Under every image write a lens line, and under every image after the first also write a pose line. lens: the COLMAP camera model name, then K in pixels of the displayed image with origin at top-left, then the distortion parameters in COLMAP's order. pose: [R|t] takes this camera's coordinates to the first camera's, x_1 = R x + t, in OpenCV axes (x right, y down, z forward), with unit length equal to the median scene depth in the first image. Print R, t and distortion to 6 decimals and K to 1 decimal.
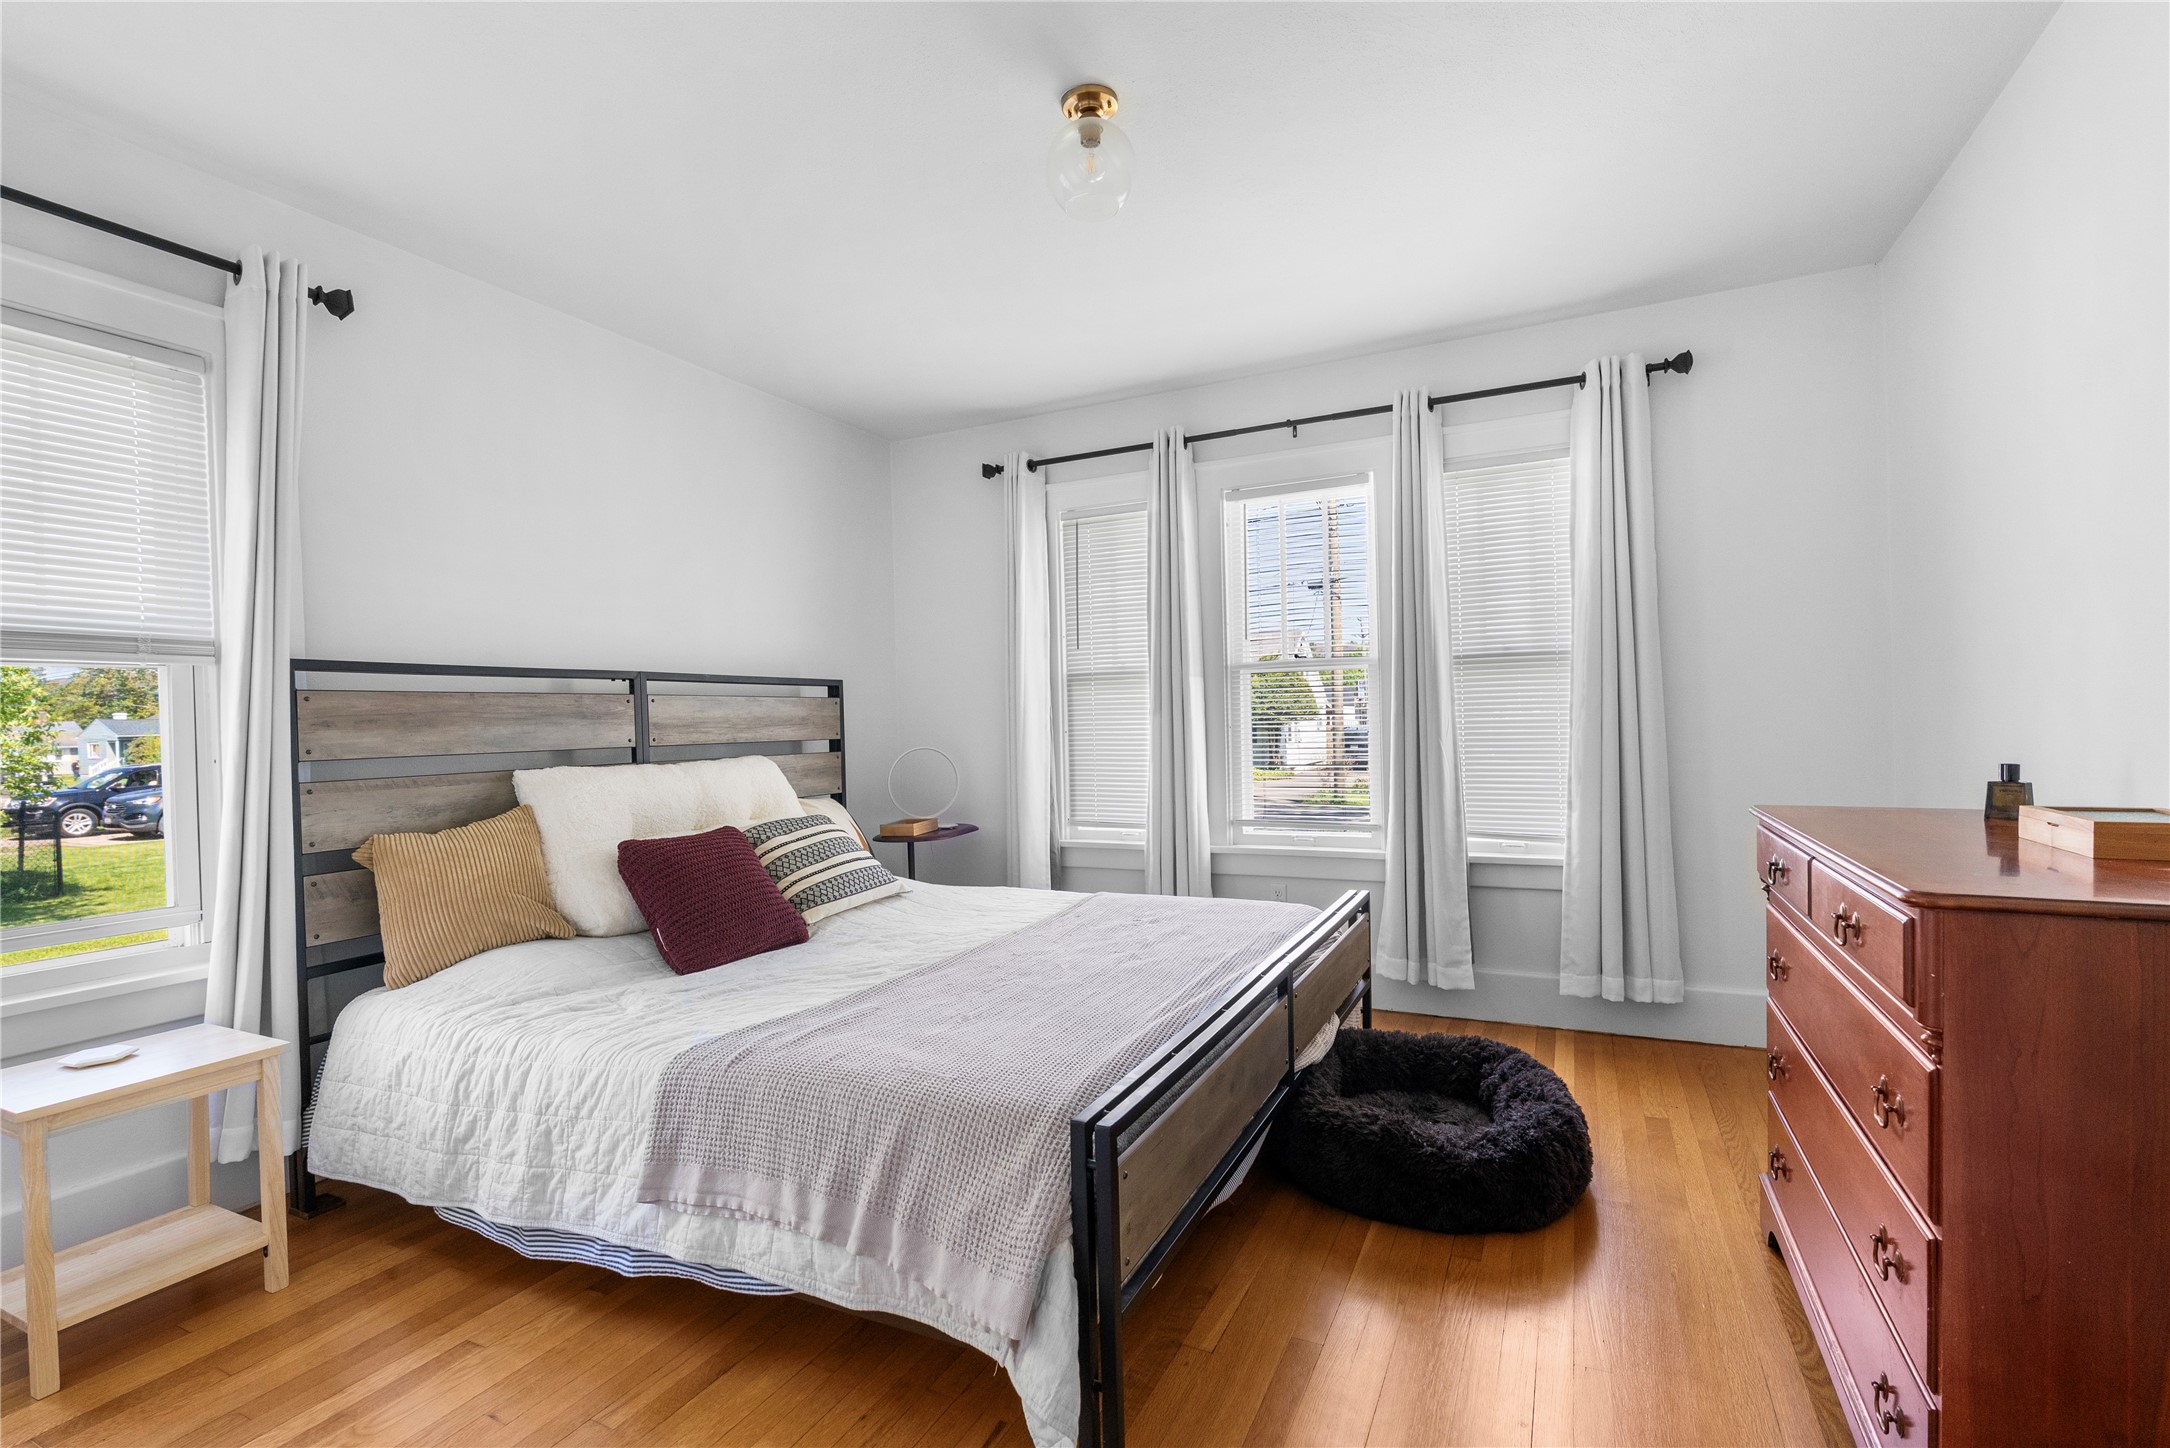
lens RADIAL K [[981.8, 0, 1085.0], [0, 981.8, 724.0], [0, 0, 1]] dist [-0.011706, -0.000139]
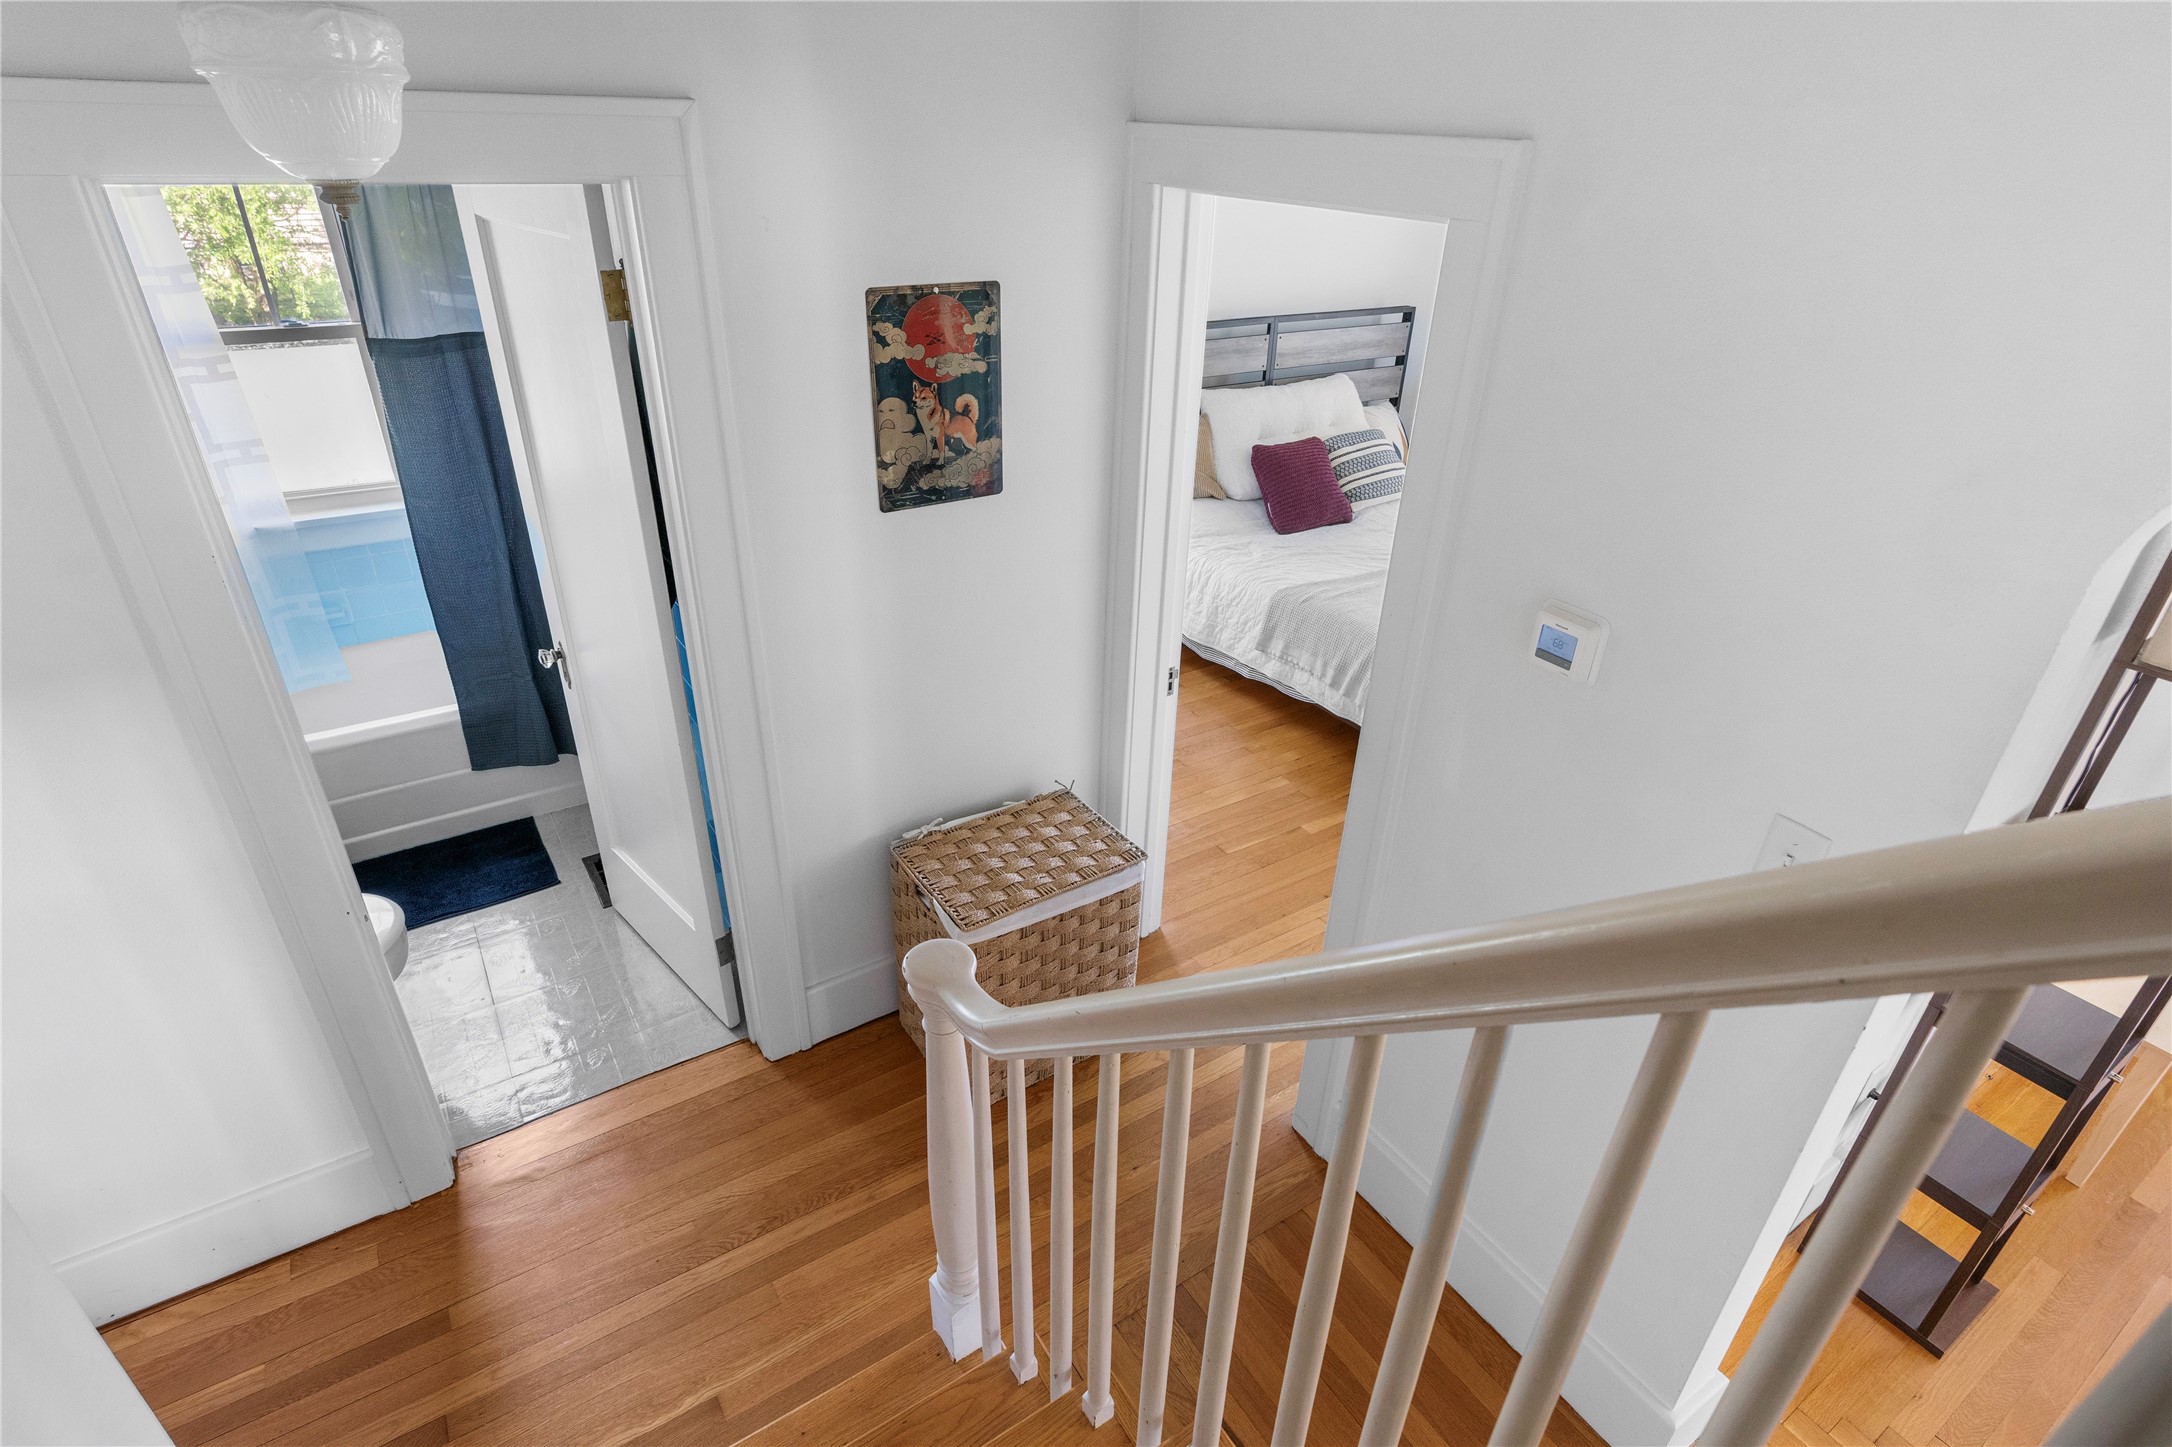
lens RADIAL K [[1110.5, 0, 1093.8], [0, 1110.5, 731.0], [0, 0, 1]] dist [-0.002486, -0.000235]
pose [[0.864064, 0.296128, -0.407066, 0.197432], [-0.058612, 0.862345, 0.502917, -0.377687], [0.499959, -0.410693, 0.762477, -0.748489]]
